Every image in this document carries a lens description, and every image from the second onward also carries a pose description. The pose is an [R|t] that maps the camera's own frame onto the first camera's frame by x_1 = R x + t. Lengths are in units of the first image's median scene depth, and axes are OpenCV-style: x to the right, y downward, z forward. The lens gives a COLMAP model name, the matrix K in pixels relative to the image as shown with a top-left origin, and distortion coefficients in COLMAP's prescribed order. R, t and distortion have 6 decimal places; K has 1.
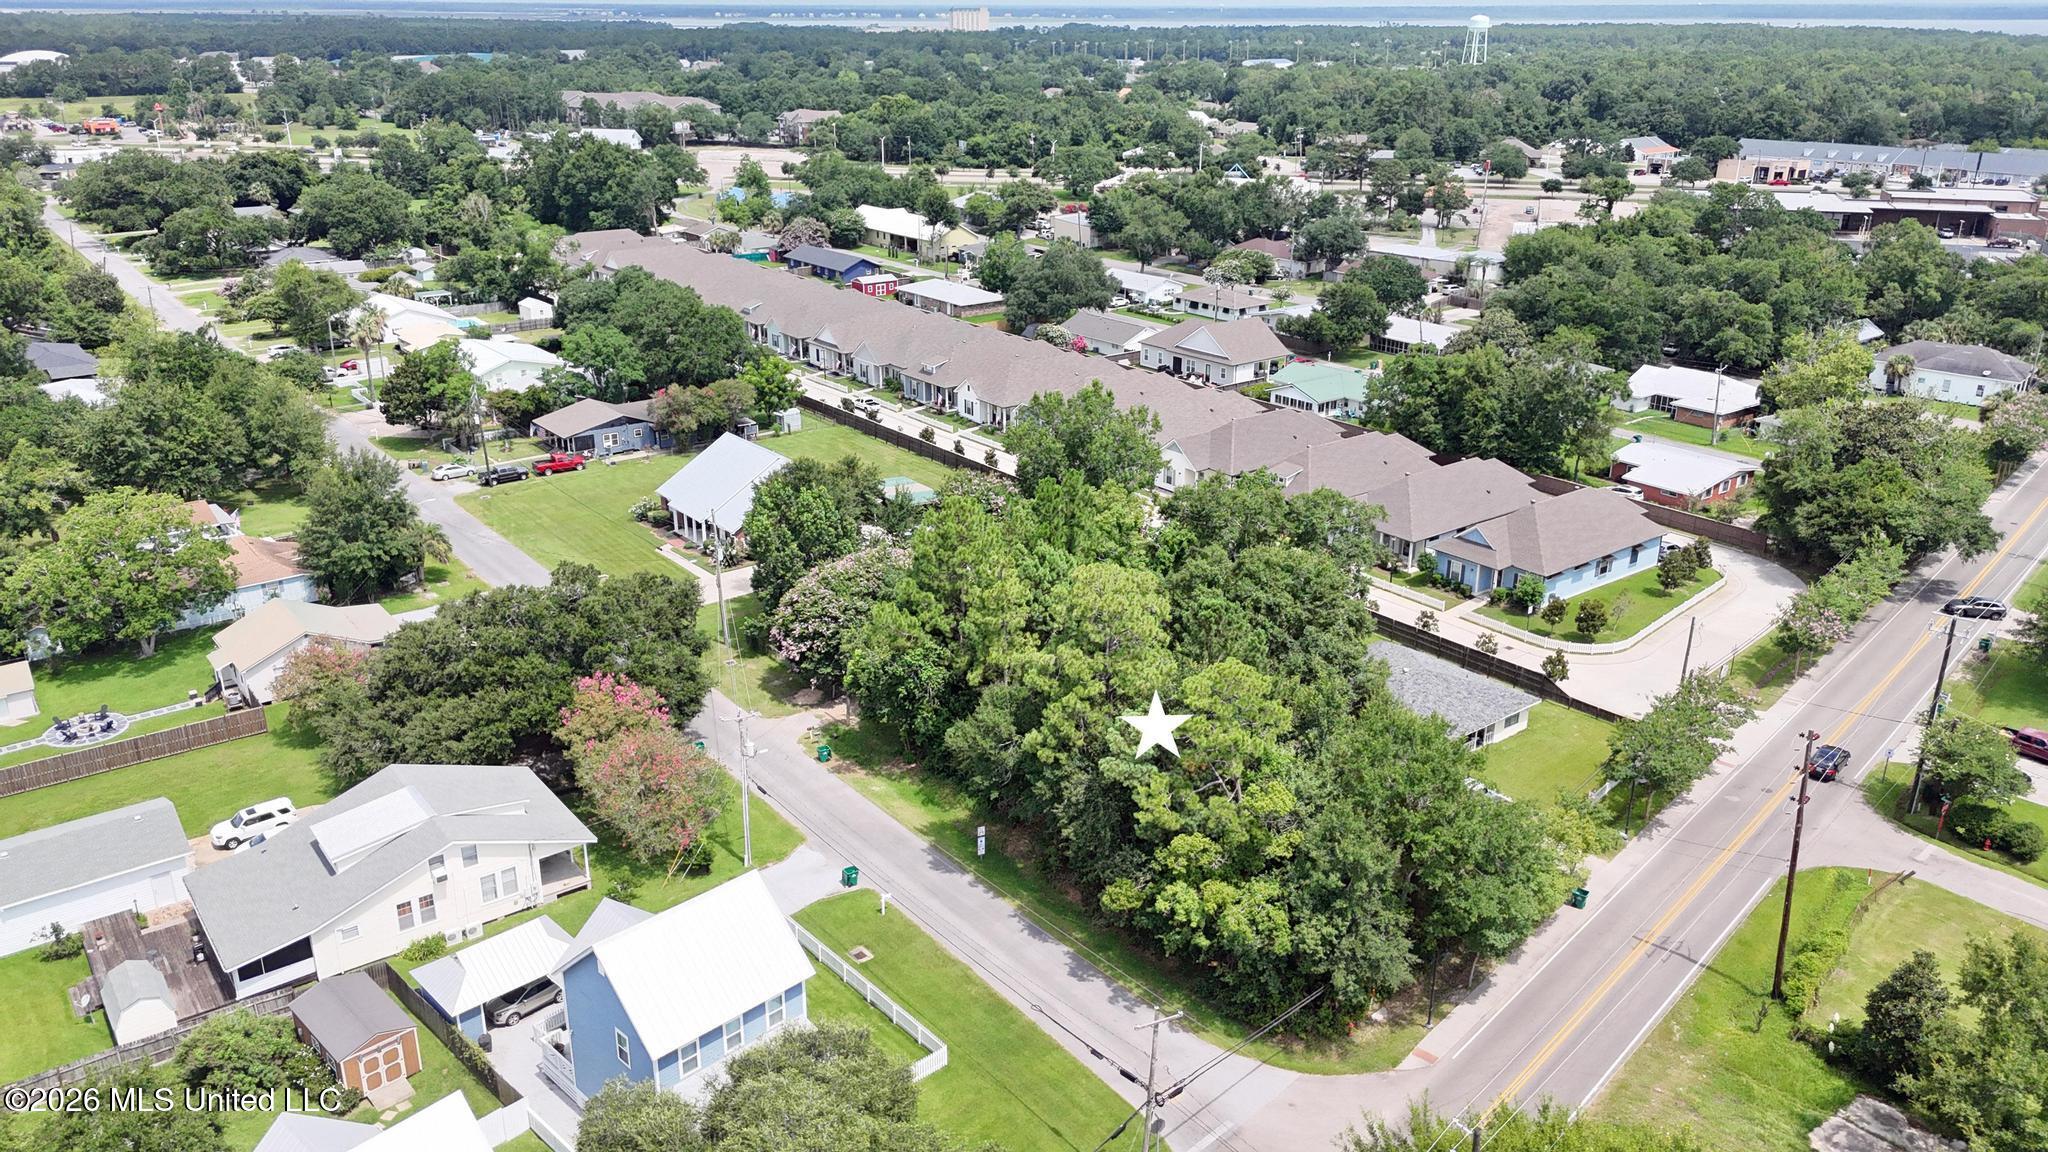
lens RADIAL K [[1471.0, 0, 1024.1], [0, 1471.0, 579.7], [0, 0, 1]] dist [0.006043, -0.008278]
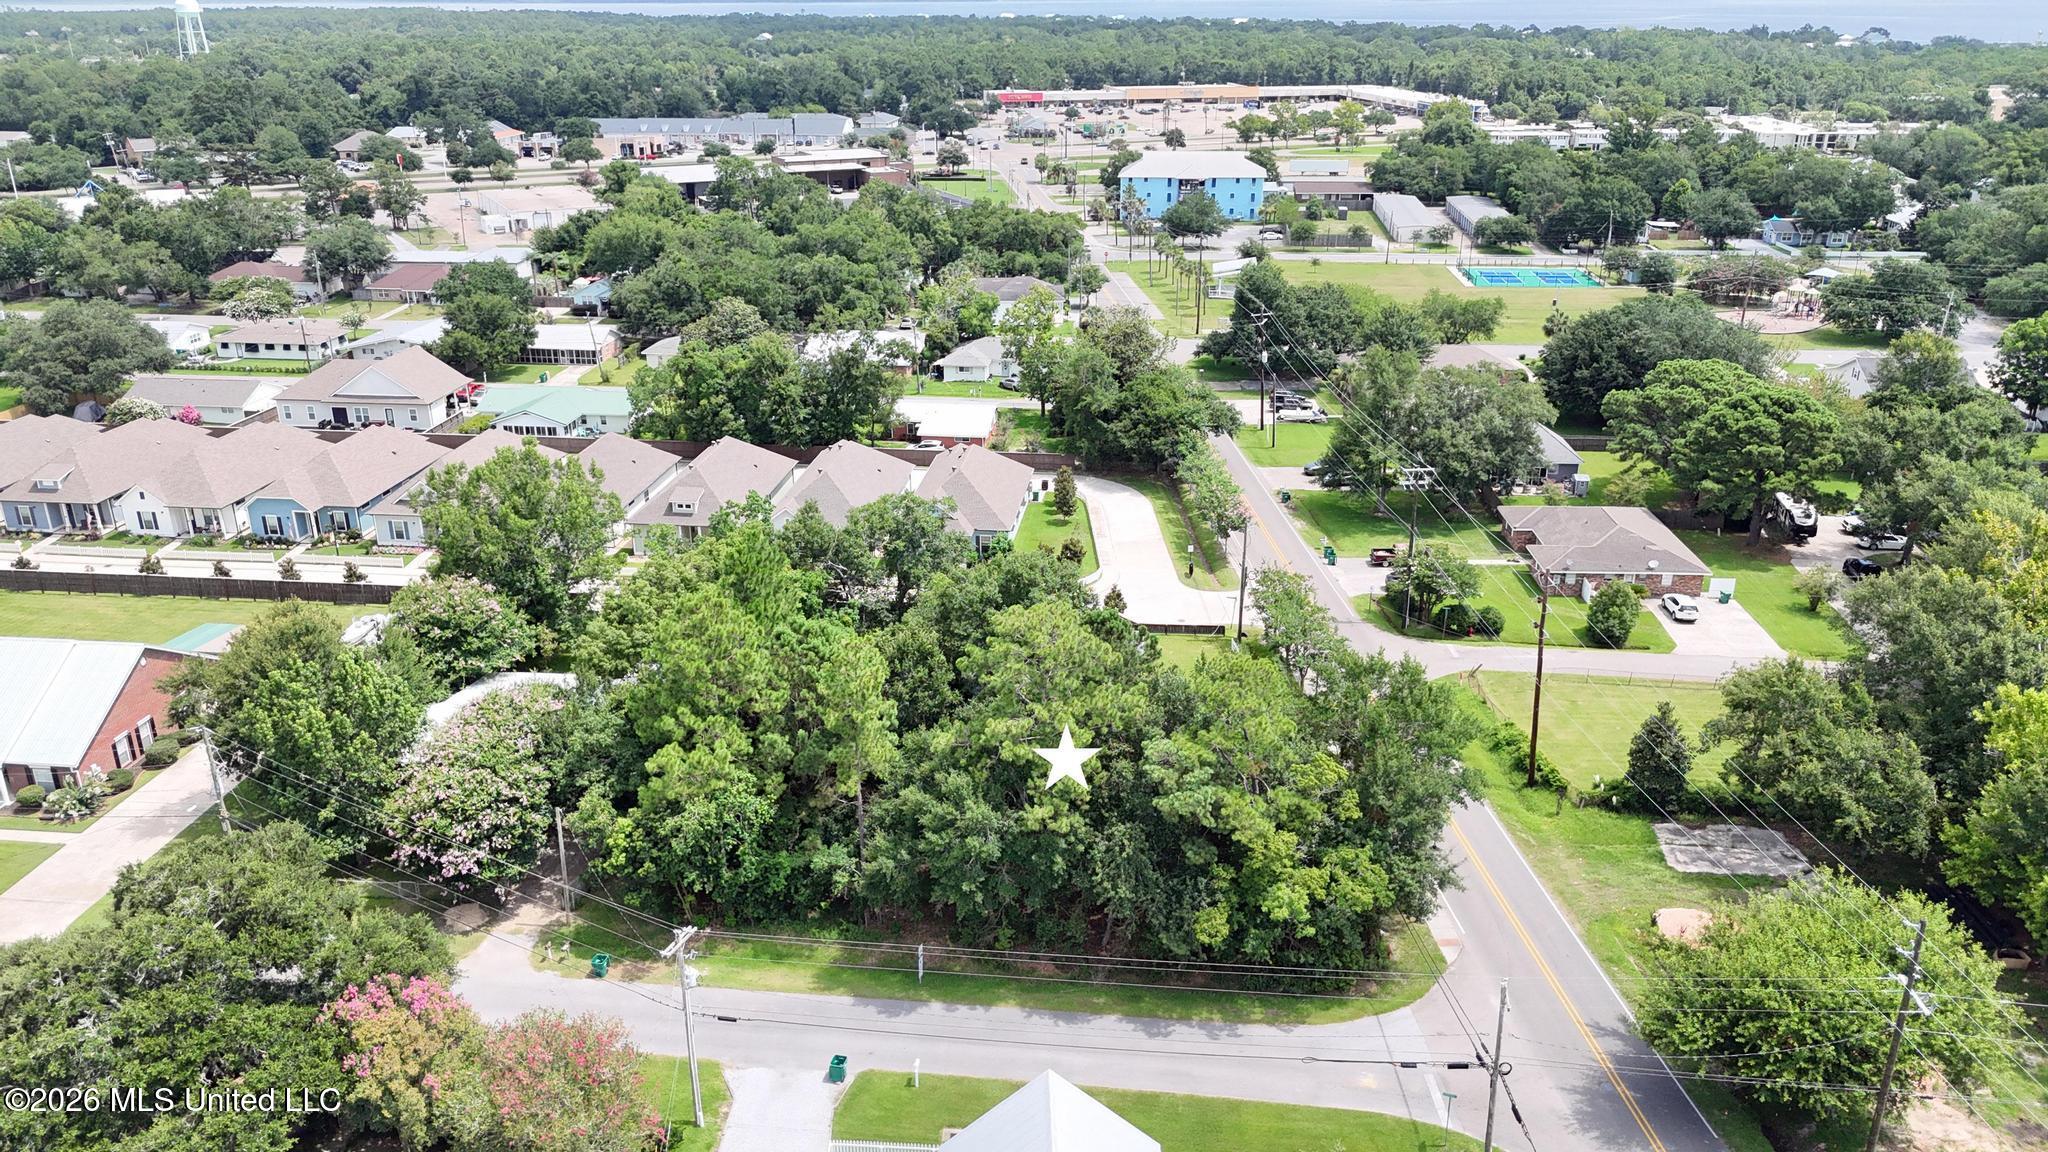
lens RADIAL K [[1471.0, 0, 1022.9], [0, 1471.0, 573.6], [0, 0, 1]] dist [0.006043, -0.008278]
pose [[0.689304, -0.260844, 0.675885, -0.218741], [0.256932, 0.960311, 0.108579, -0.051071], [-0.677382, 0.098812, 0.728965, 0.130978]]
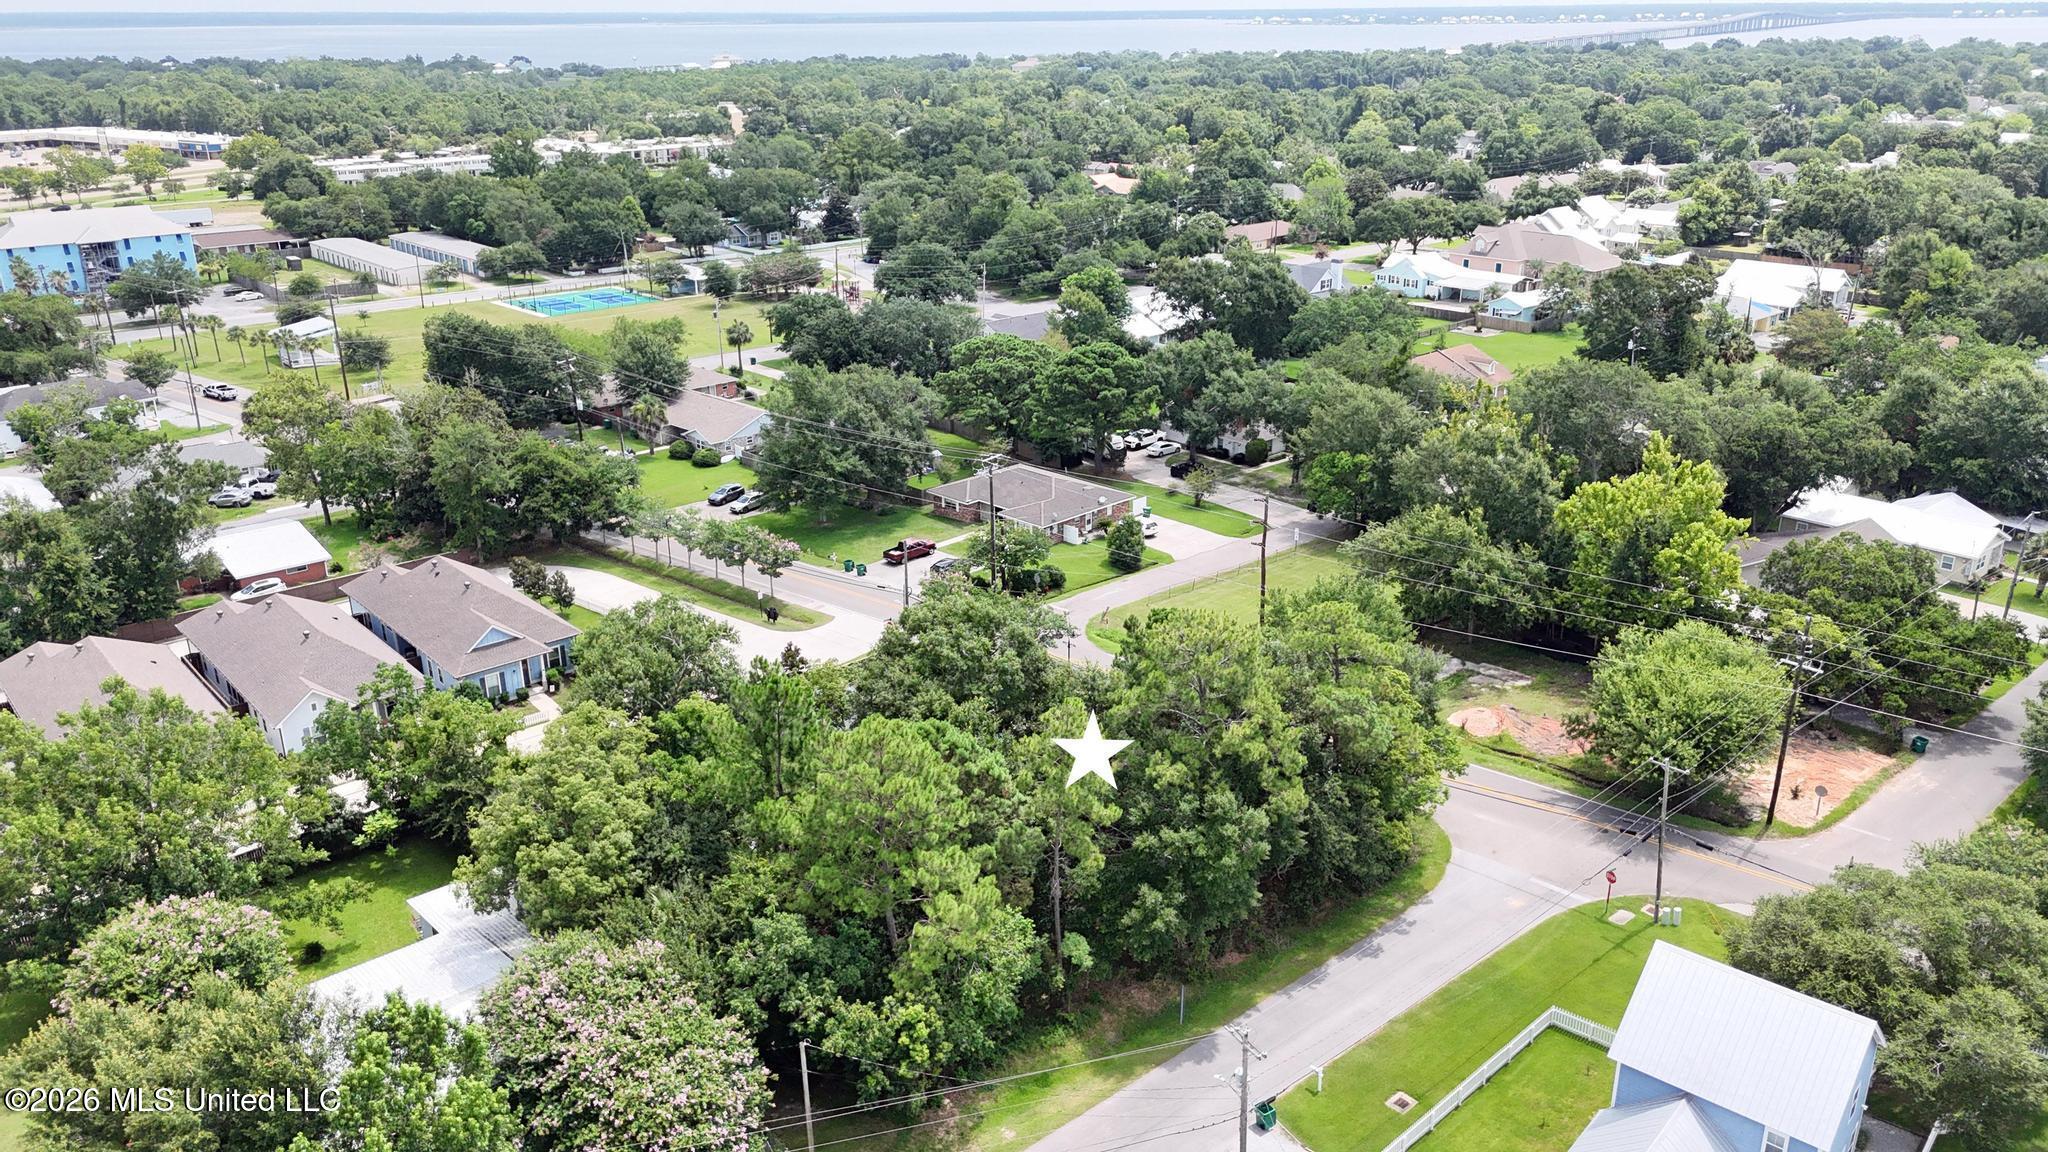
lens RADIAL K [[1471.0, 0, 1022.3], [0, 1471.0, 574.5], [0, 0, 1]] dist [0.006043, -0.008278]
pose [[-0.078161, -0.342464, 0.936274, -0.308893], [0.353911, 0.868447, 0.347199, -0.152161], [-0.932008, 0.358495, 0.053323, 0.401960]]
